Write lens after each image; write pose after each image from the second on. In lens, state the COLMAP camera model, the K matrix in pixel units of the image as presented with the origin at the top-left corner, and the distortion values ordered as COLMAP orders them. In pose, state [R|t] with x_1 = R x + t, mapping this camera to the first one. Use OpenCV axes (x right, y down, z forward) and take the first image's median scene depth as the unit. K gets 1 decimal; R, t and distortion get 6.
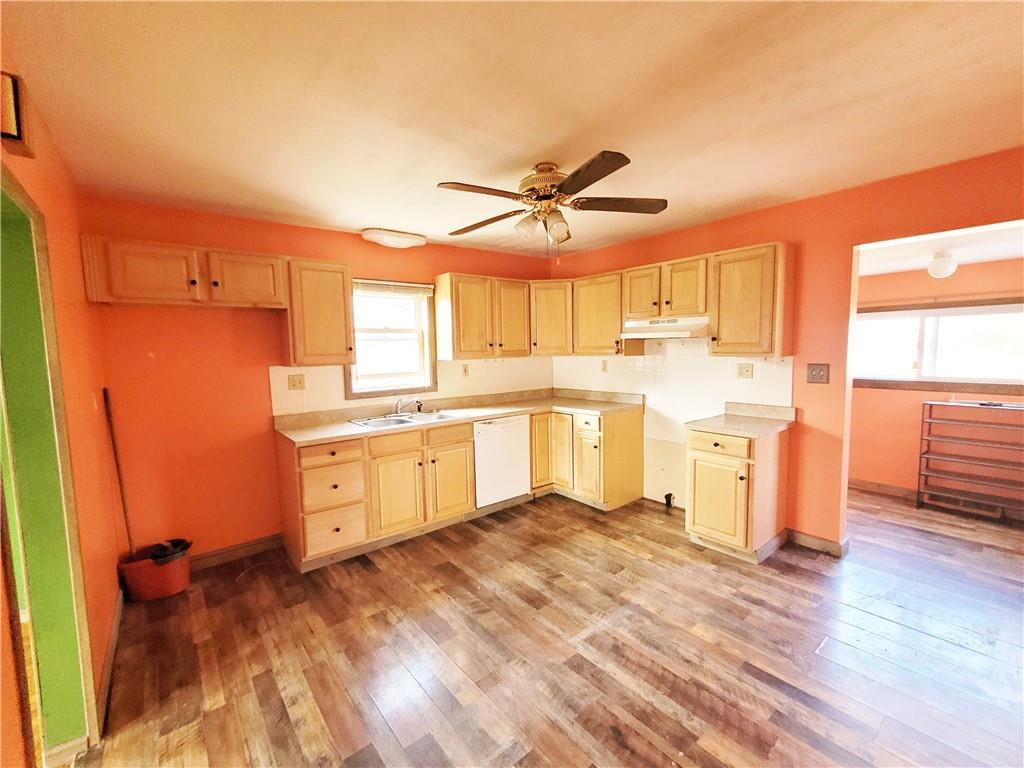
lens RADIAL K [[433.4, 0, 510.8], [0, 433.4, 385.6], [0, 0, 1]] dist [-0.001093, -0.000157]
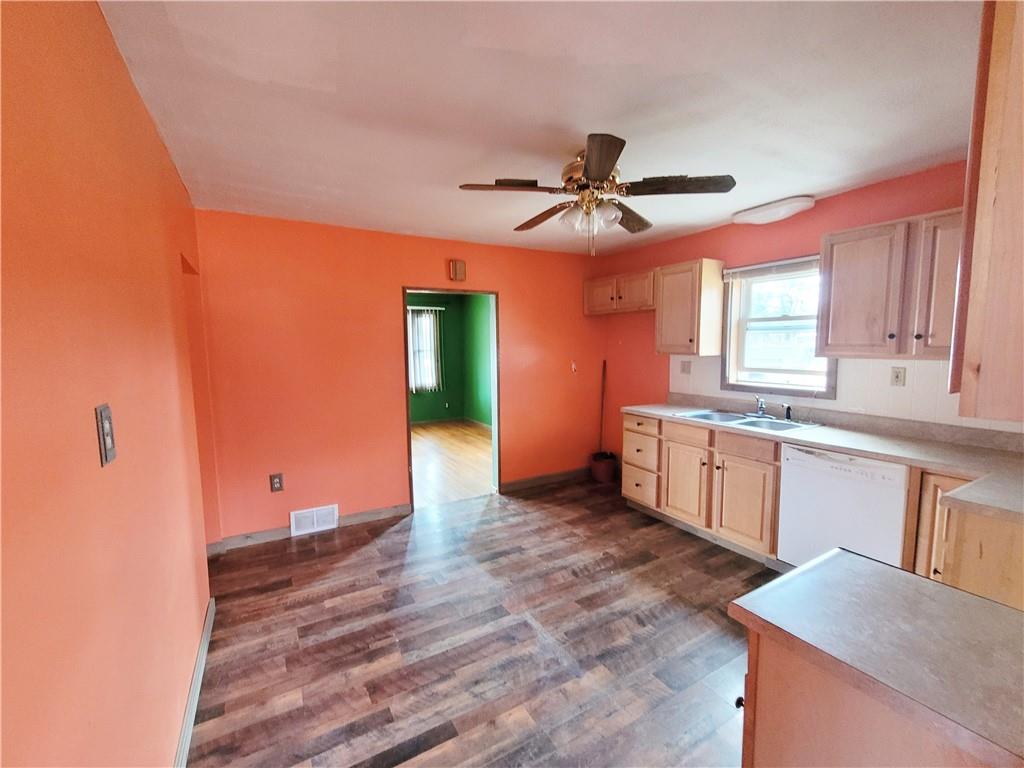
lens RADIAL K [[433.4, 0, 510.0], [0, 433.4, 383.0], [0, 0, 1]] dist [-0.001093, -0.000157]
pose [[-0.147872, 0.116732, -0.982093, 1.001398], [-0.073276, 0.988988, 0.128585, -0.110762], [0.986288, 0.090978, -0.137690, 0.913893]]
